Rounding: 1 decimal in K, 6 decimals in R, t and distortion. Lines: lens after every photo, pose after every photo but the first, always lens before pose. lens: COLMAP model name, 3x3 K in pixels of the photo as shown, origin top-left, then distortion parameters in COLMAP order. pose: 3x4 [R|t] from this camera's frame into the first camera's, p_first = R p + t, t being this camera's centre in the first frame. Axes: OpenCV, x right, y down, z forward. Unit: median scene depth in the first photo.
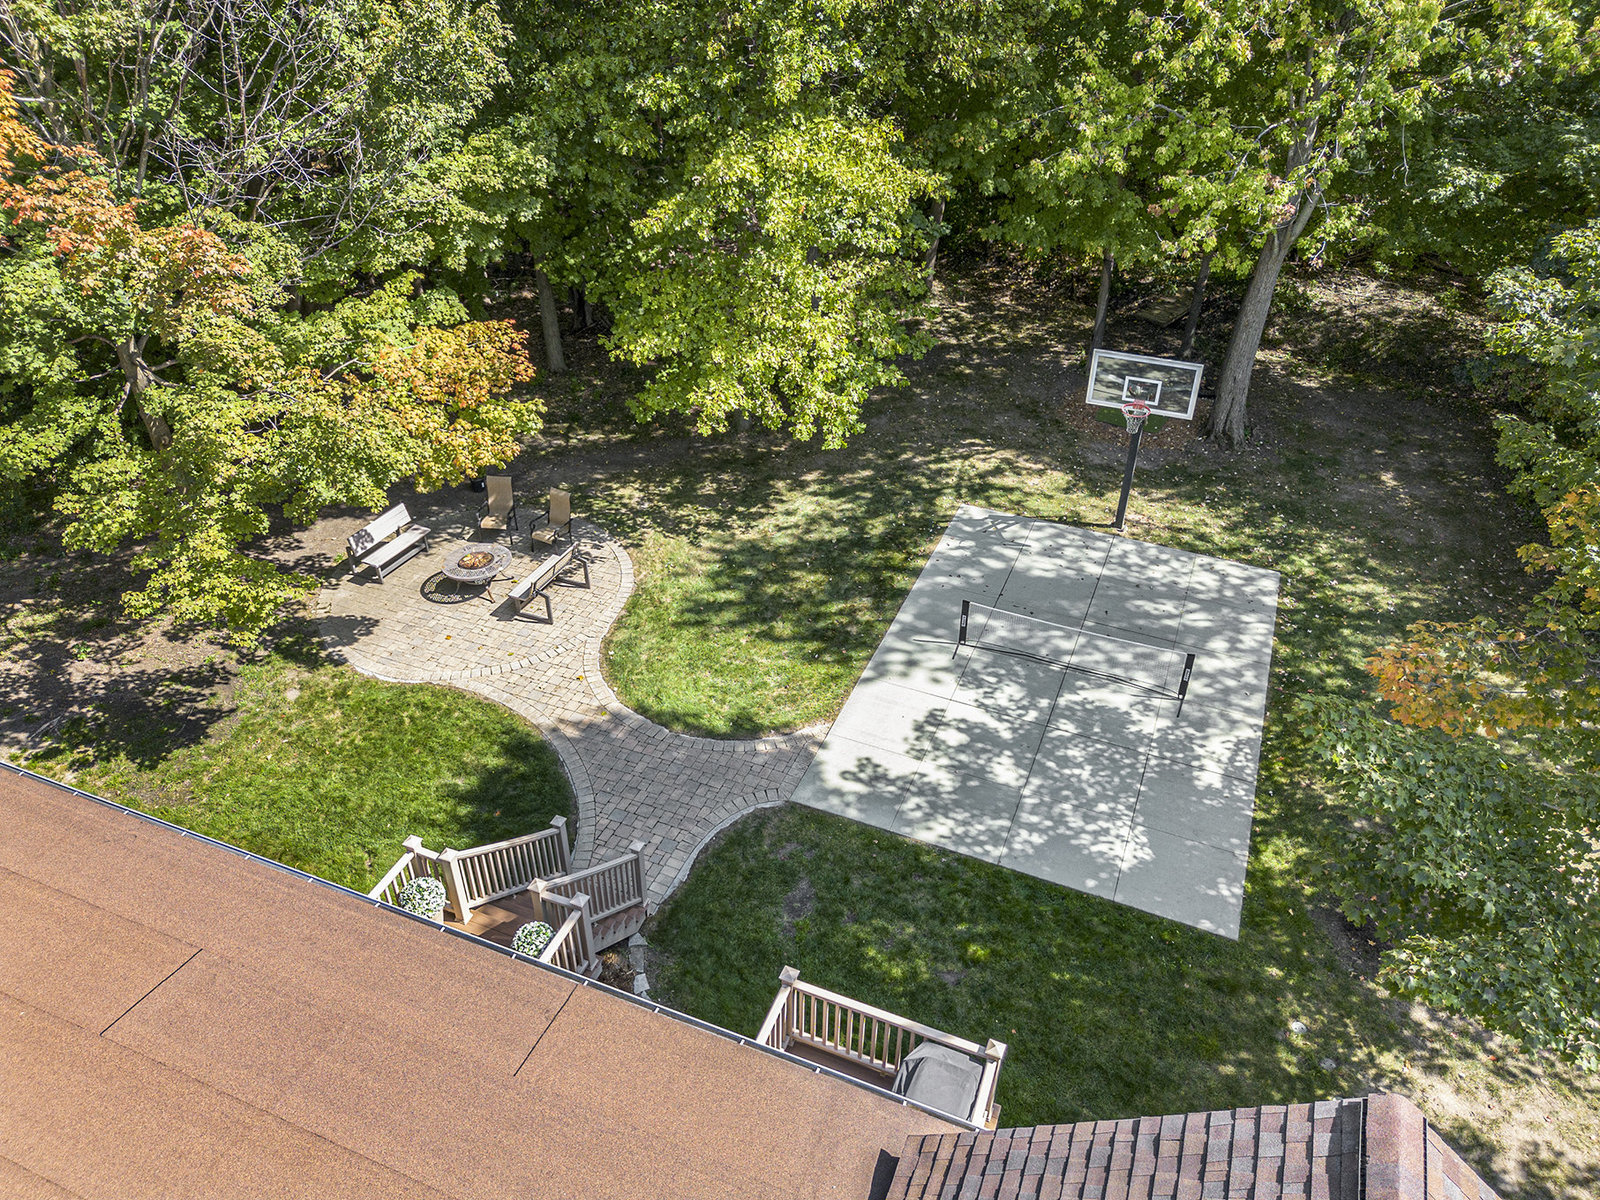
lens RADIAL K [[1132.1, 0, 796.5], [0, 1132.1, 594.0], [0, 0, 1]] dist [0.060921, -0.050973]
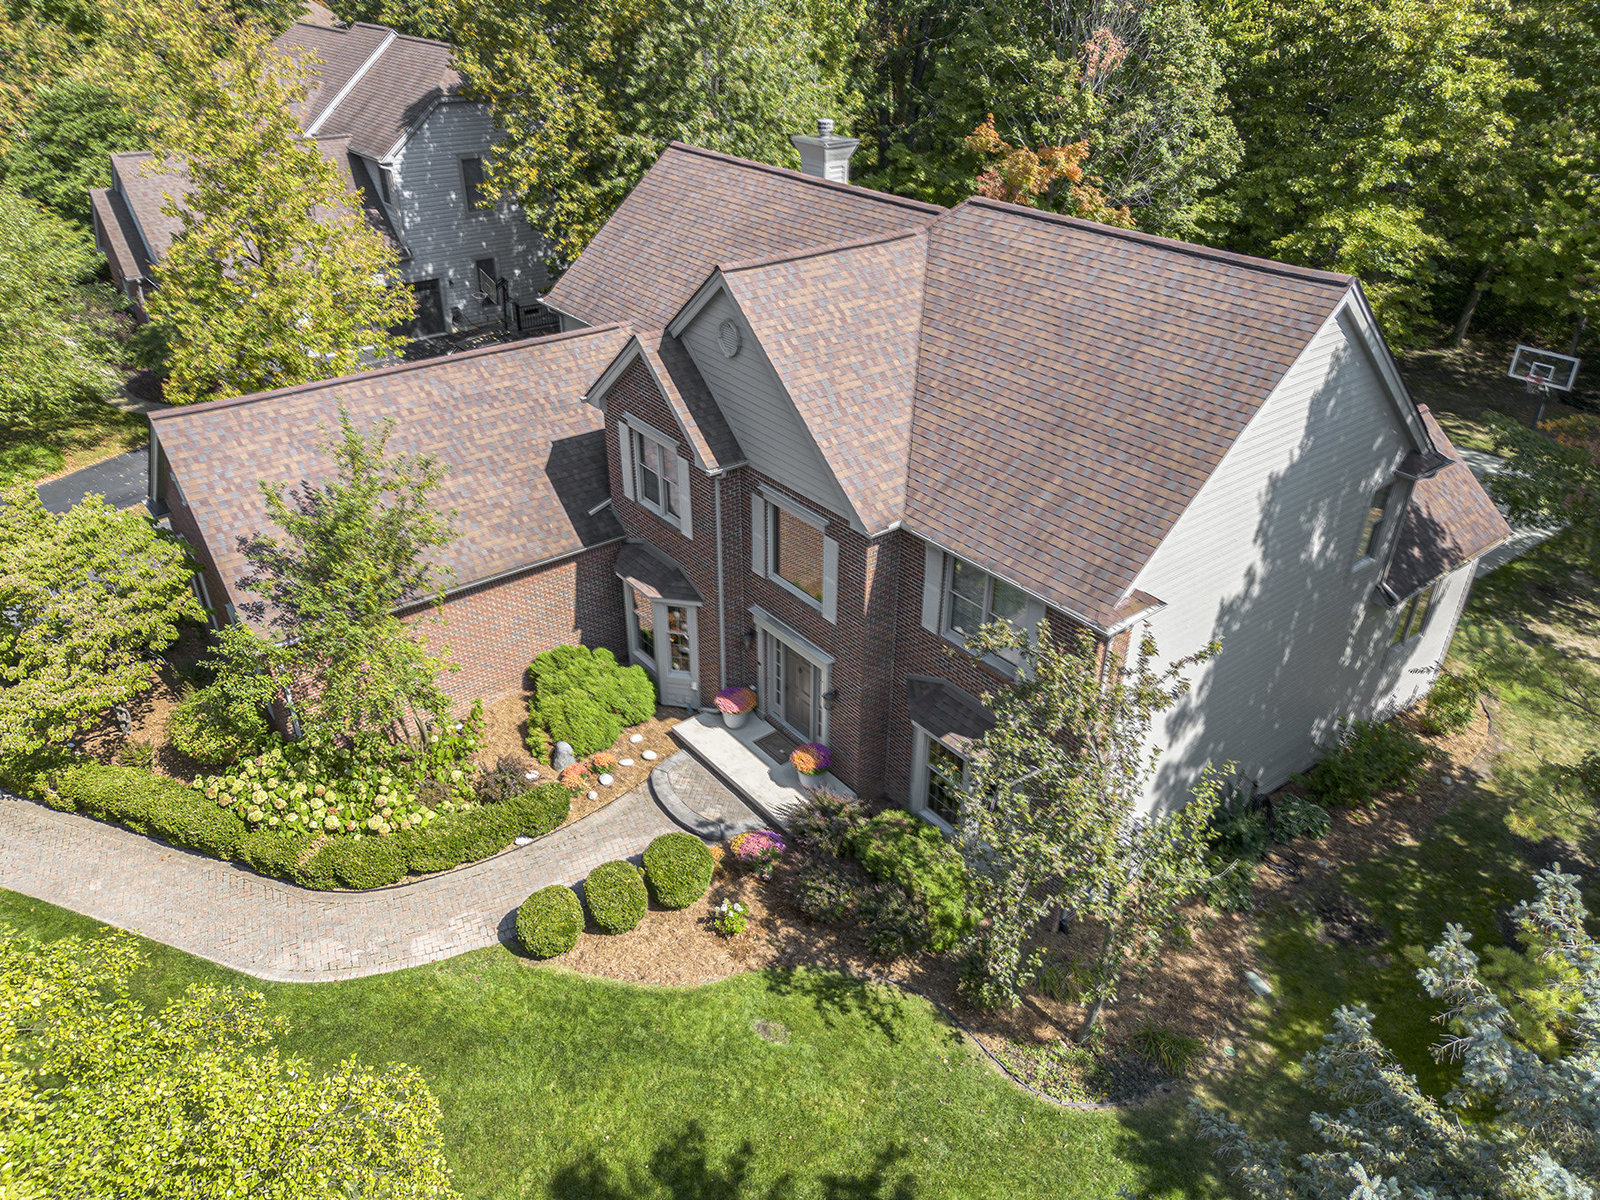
lens RADIAL K [[1142.4, 0, 804.3], [0, 1142.4, 595.1], [0, 0, 1]] dist [0.062201, -0.053338]
pose [[0.873285, 0.249292, -0.418602, 0.142180], [-0.286379, 0.957734, -0.027079, 0.542180], [0.394159, 0.143526, 0.907766, -1.068706]]
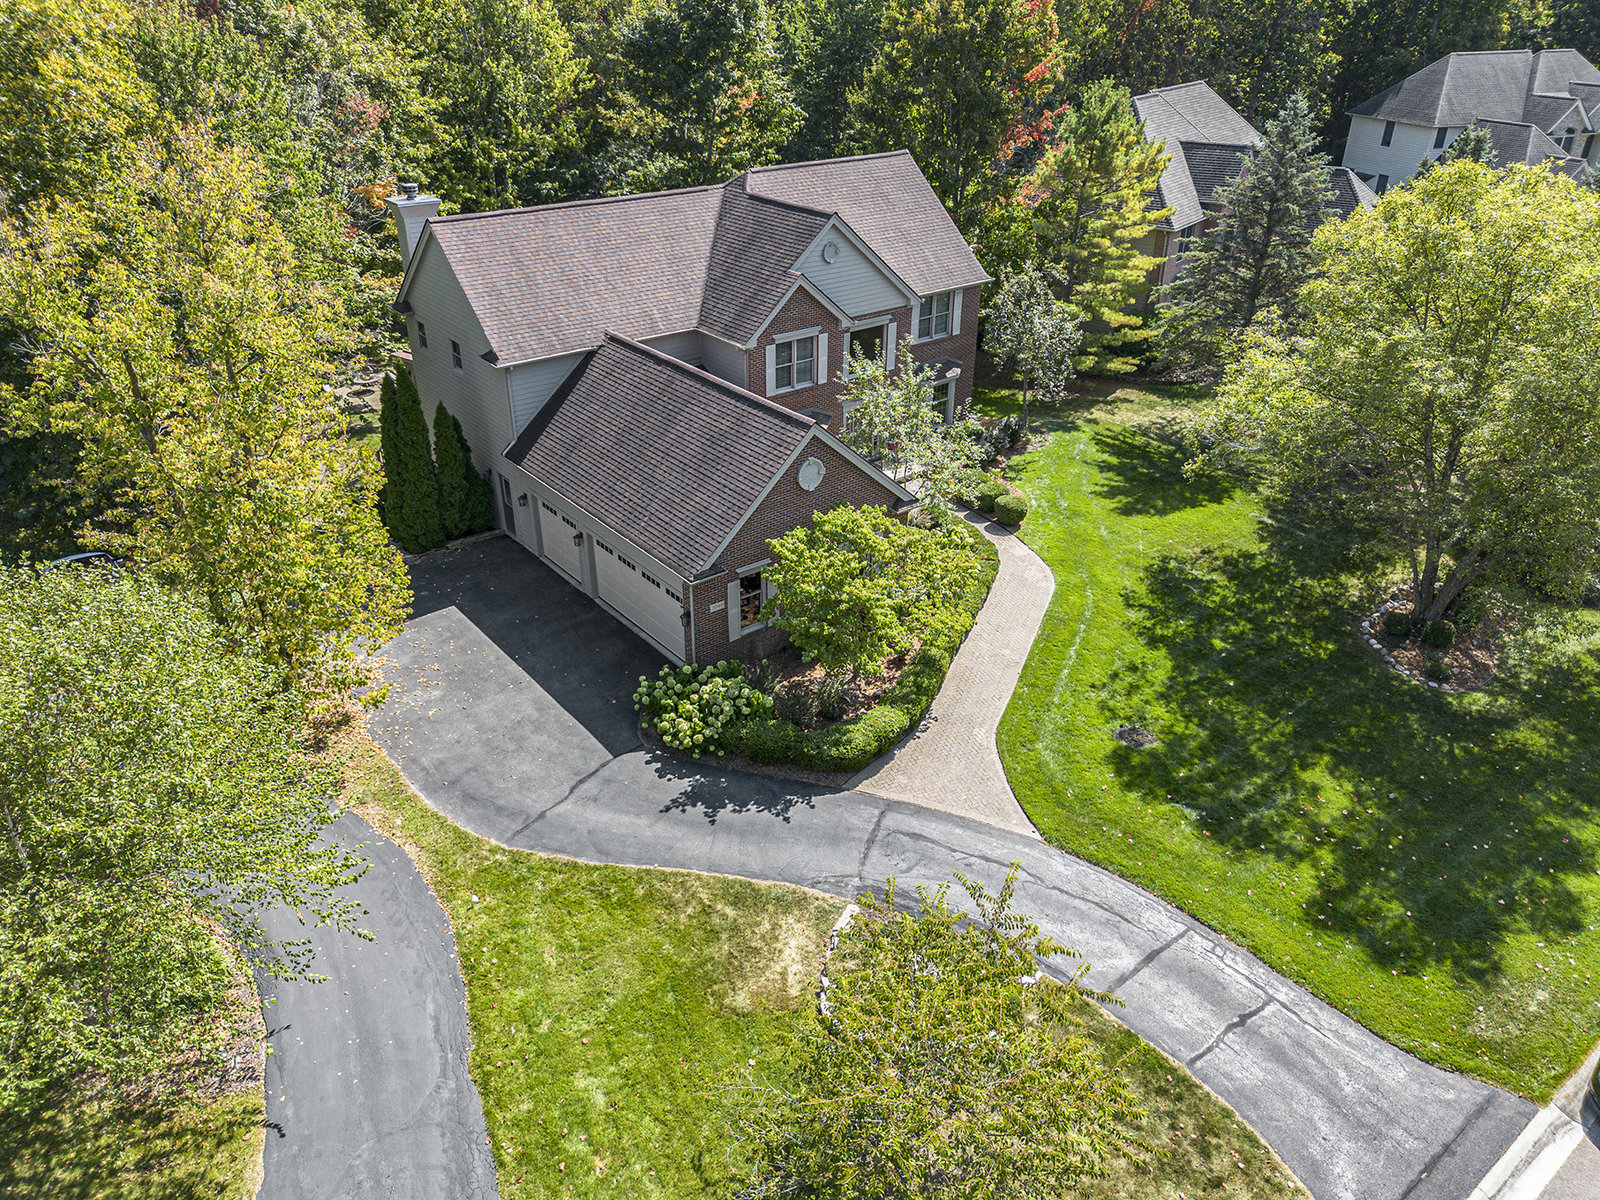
lens RADIAL K [[1131.9, 0, 800.0], [0, 1131.9, 600.0], [0, 0, 1]] dist [0.020049, -0.007622]
pose [[0.490230, -0.425212, 0.760835, -1.981453], [0.498182, 0.852976, 0.155713, 0.488382], [-0.715185, 0.302700, 0.629987, -1.157990]]
